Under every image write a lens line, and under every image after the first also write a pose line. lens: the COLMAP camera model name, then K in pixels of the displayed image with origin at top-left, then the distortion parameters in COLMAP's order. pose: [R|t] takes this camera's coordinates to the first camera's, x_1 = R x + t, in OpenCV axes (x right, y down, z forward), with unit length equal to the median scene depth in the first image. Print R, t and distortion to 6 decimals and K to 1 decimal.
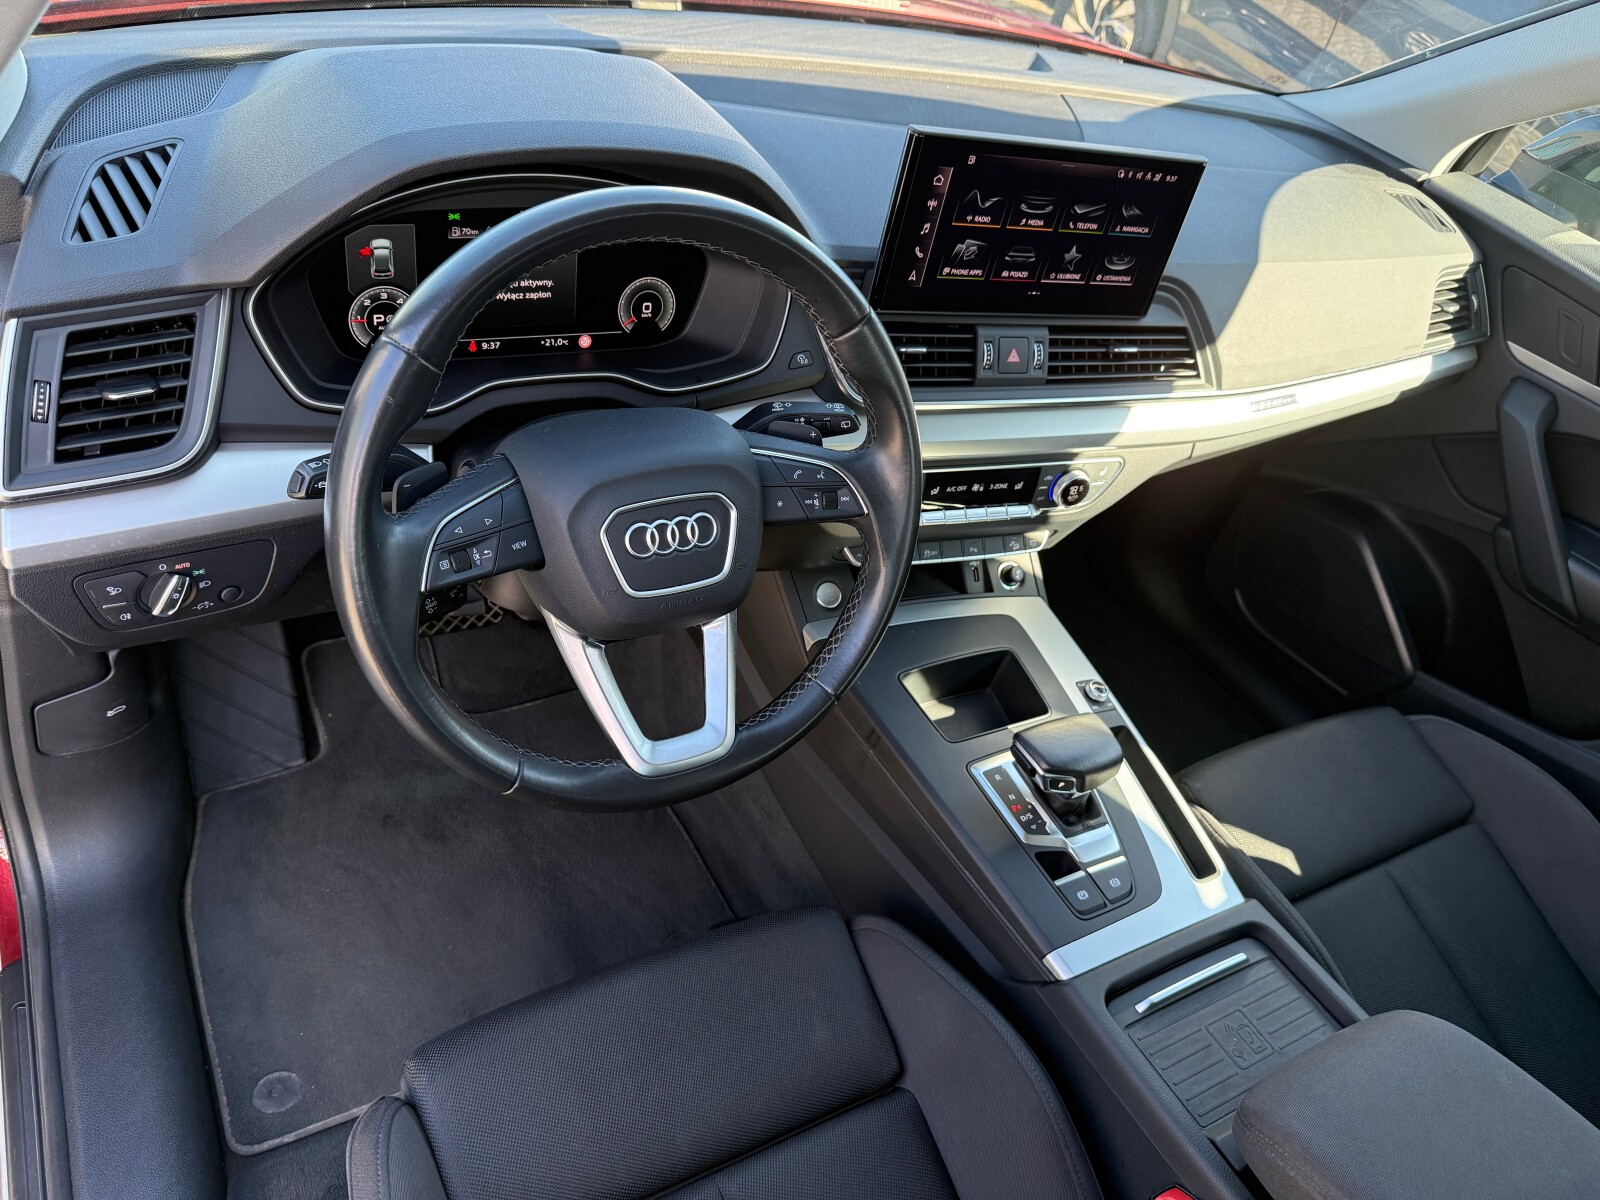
lens RADIAL K [[1127.3, 0, 793.8], [0, 1127.3, 608.7], [0, 0, 1]] dist [0.125356, -0.241545]
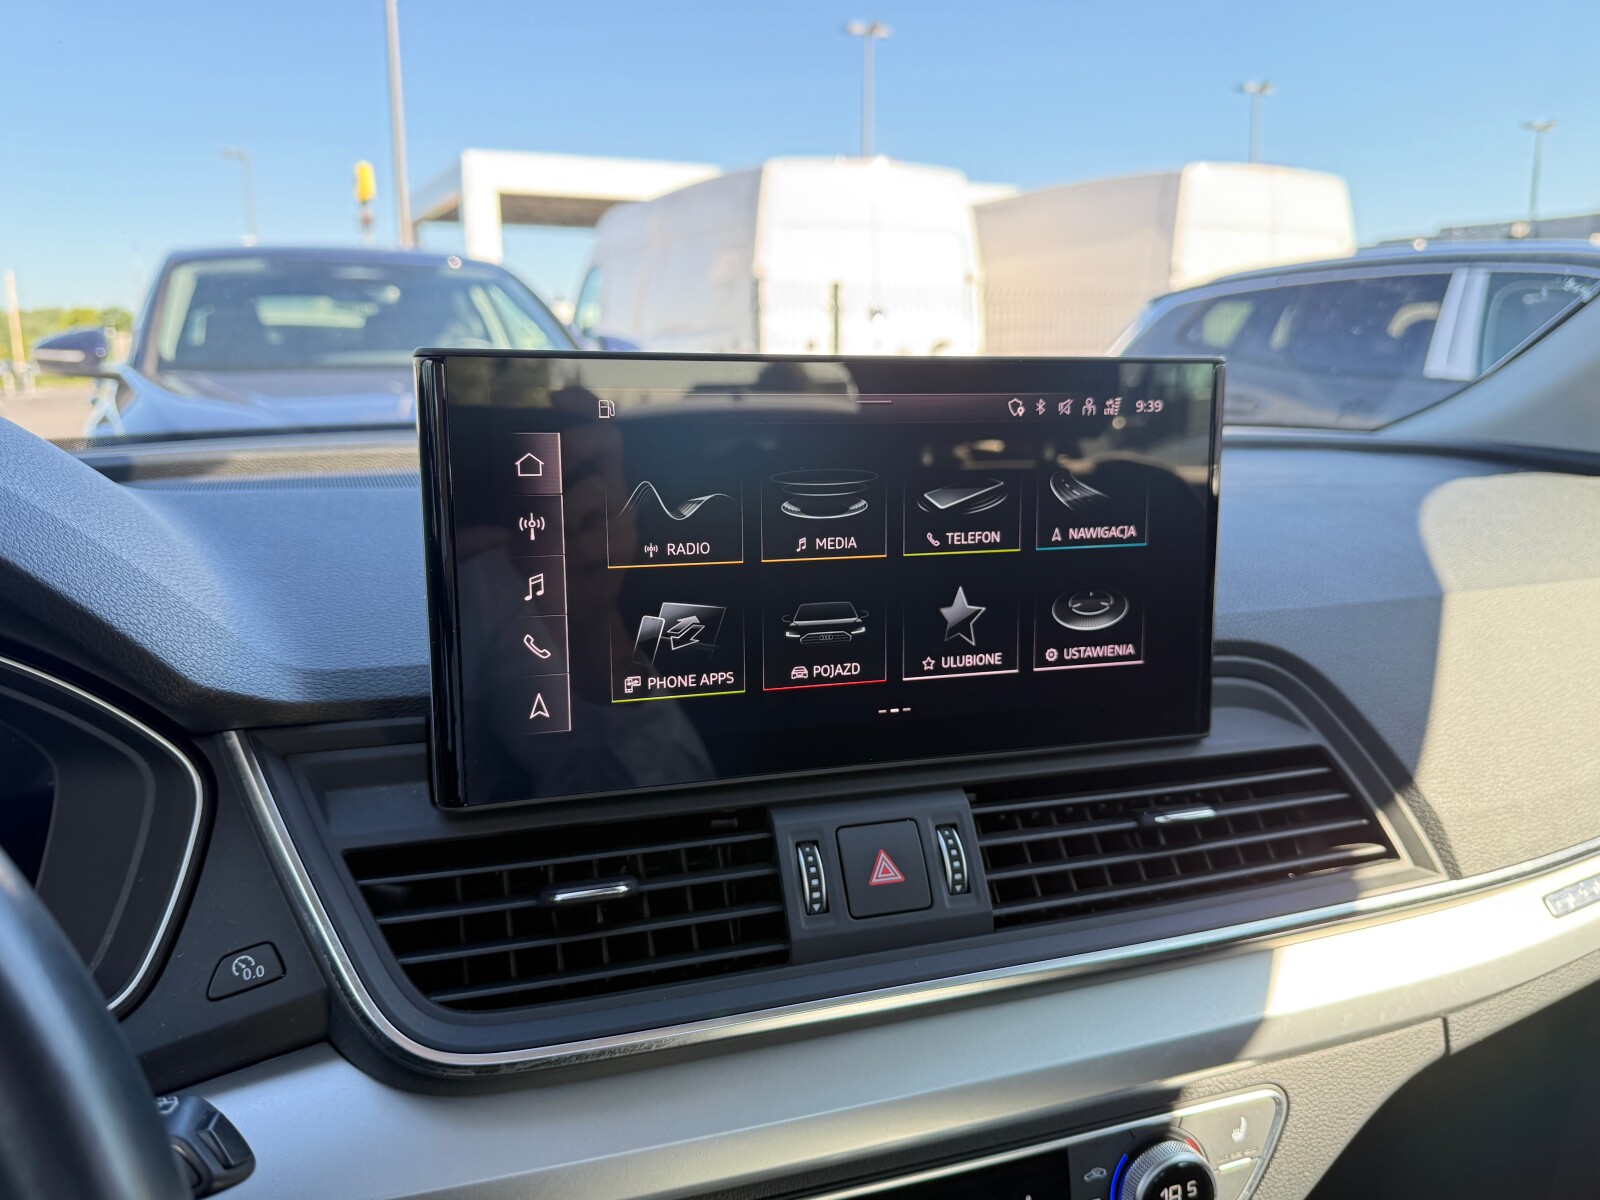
lens RADIAL K [[1200.5, 0, 794.3], [0, 1200.5, 605.5], [0, 0, 1]] dist [0.082387, -0.170392]
pose [[0.977807, -0.190654, -0.086857, 0.218692], [0.123503, 0.859428, -0.496116, -0.099602], [0.169234, 0.474379, 0.863901, 0.601106]]
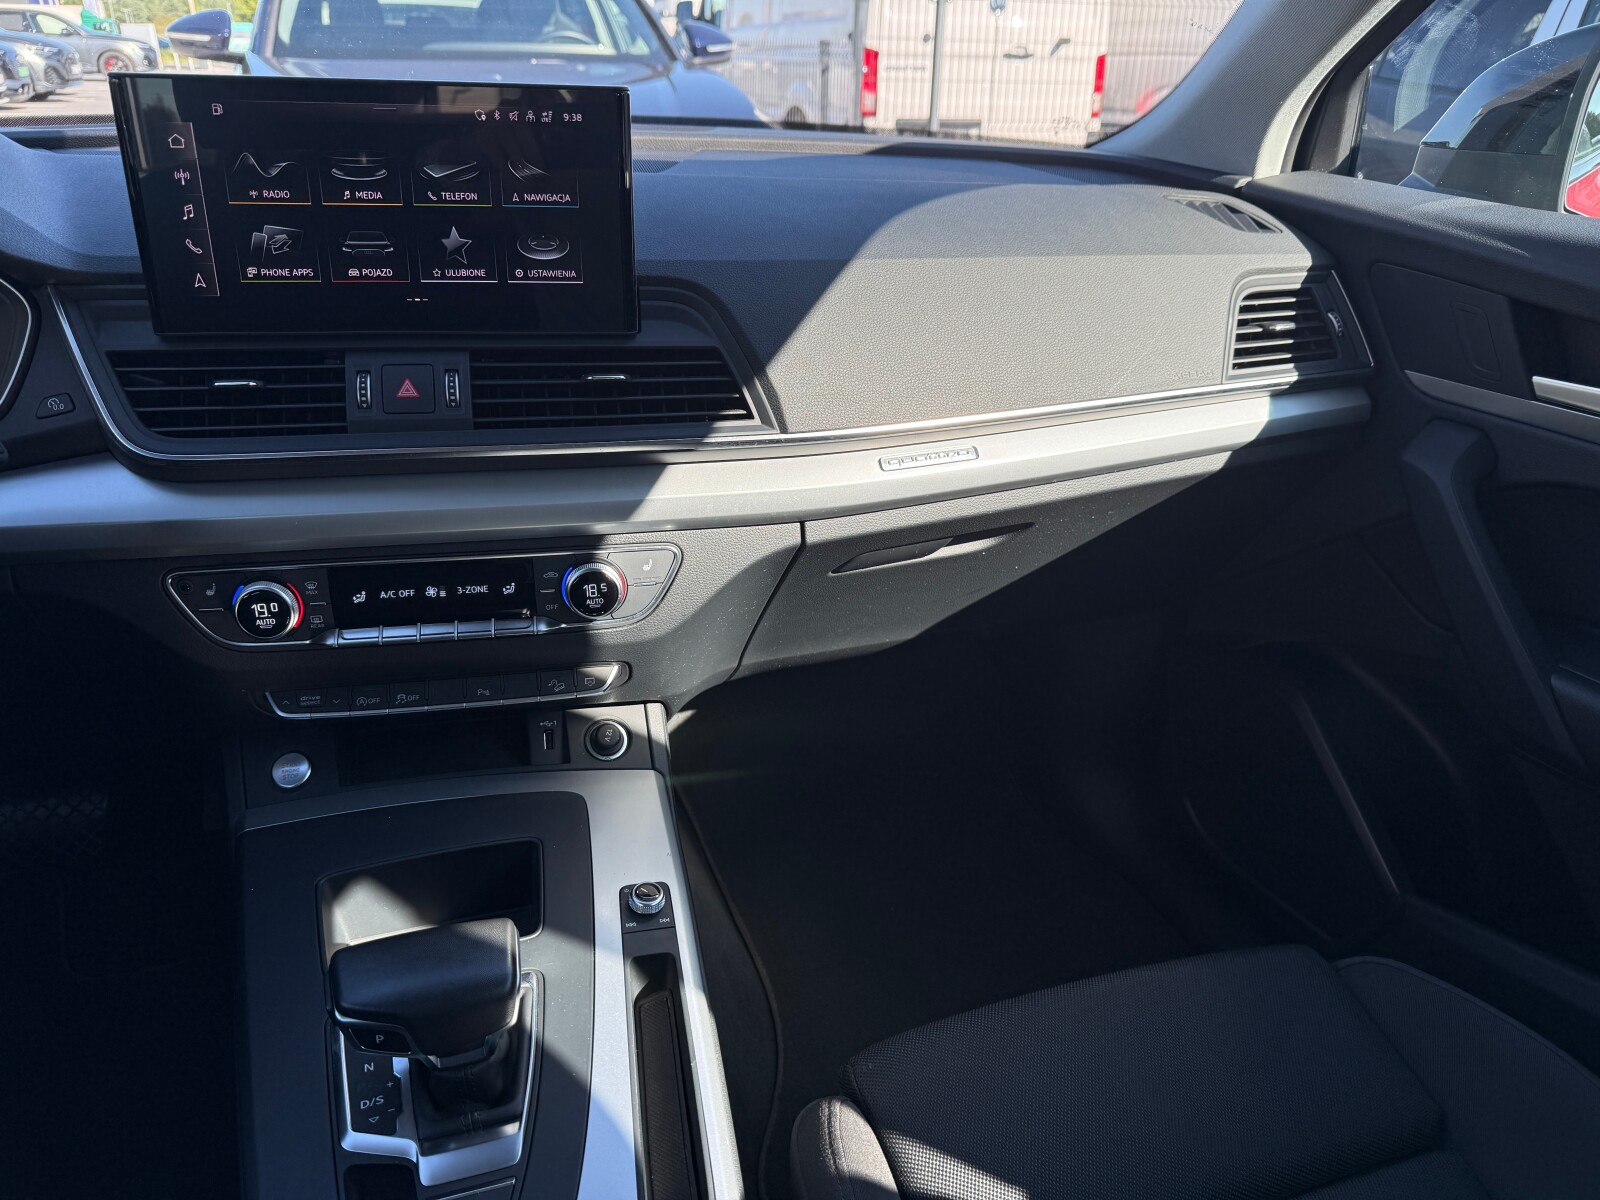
lens RADIAL K [[1127.6, 0, 804.1], [0, 1127.6, 612.2], [0, 0, 1]] dist [0.007282, -0.038440]
pose [[0.969954, -0.083611, -0.228470, 0.582994], [0.020008, 0.963323, -0.267596, 0.101122], [0.242464, 0.254985, 0.936052, 0.450206]]
